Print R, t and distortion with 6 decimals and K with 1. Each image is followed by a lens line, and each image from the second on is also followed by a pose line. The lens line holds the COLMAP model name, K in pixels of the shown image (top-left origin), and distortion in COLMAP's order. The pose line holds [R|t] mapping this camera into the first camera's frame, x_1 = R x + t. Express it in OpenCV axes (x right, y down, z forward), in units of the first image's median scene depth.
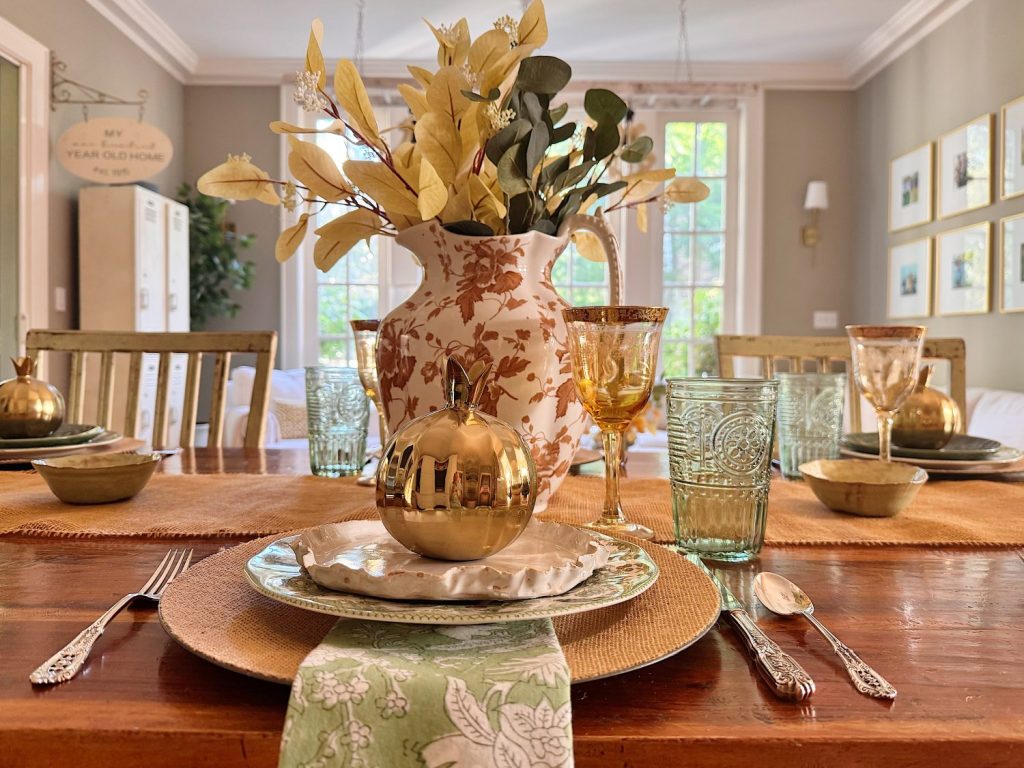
lens RADIAL K [[789.2, 0, 503.0], [0, 789.2, 364.2], [0, 0, 1]] dist [0.184339, -0.314380]
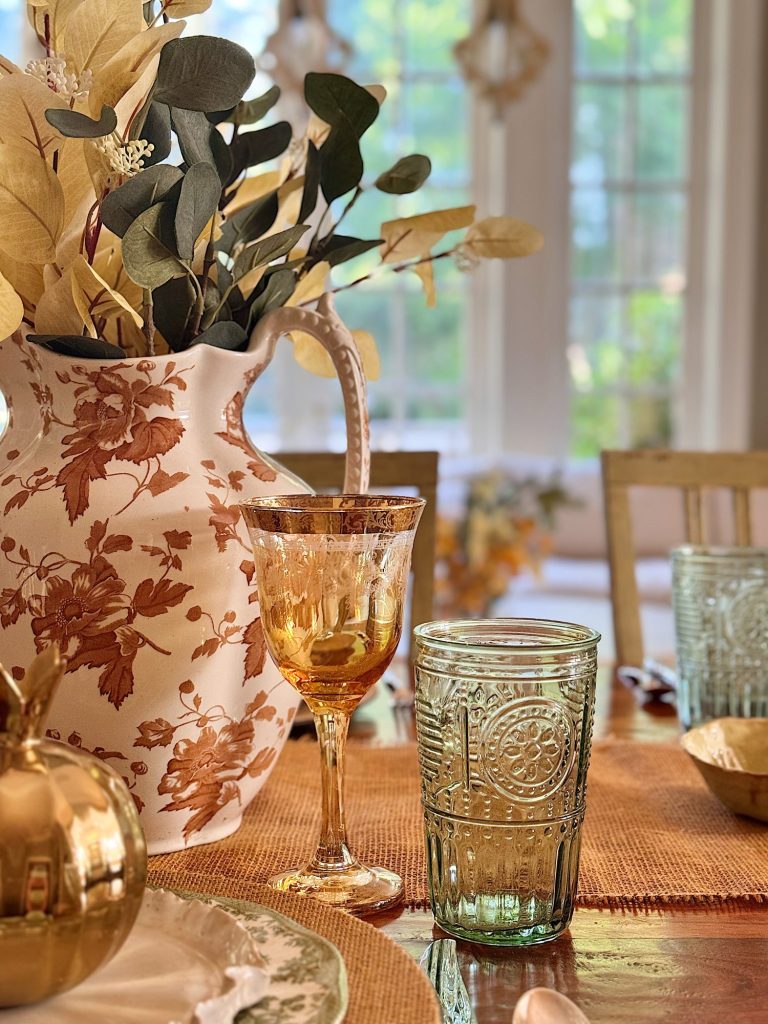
lens RADIAL K [[1502.9, 0, 367.8], [0, 1502.9, 514.2], [0, 0, 1]] dist [0.177150, -0.108961]
pose [[0.998433, -0.010452, 0.054968, 0.098769], [0.007141, 0.998167, 0.060094, -0.115546], [-0.055495, -0.059607, 0.996678, -0.072764]]
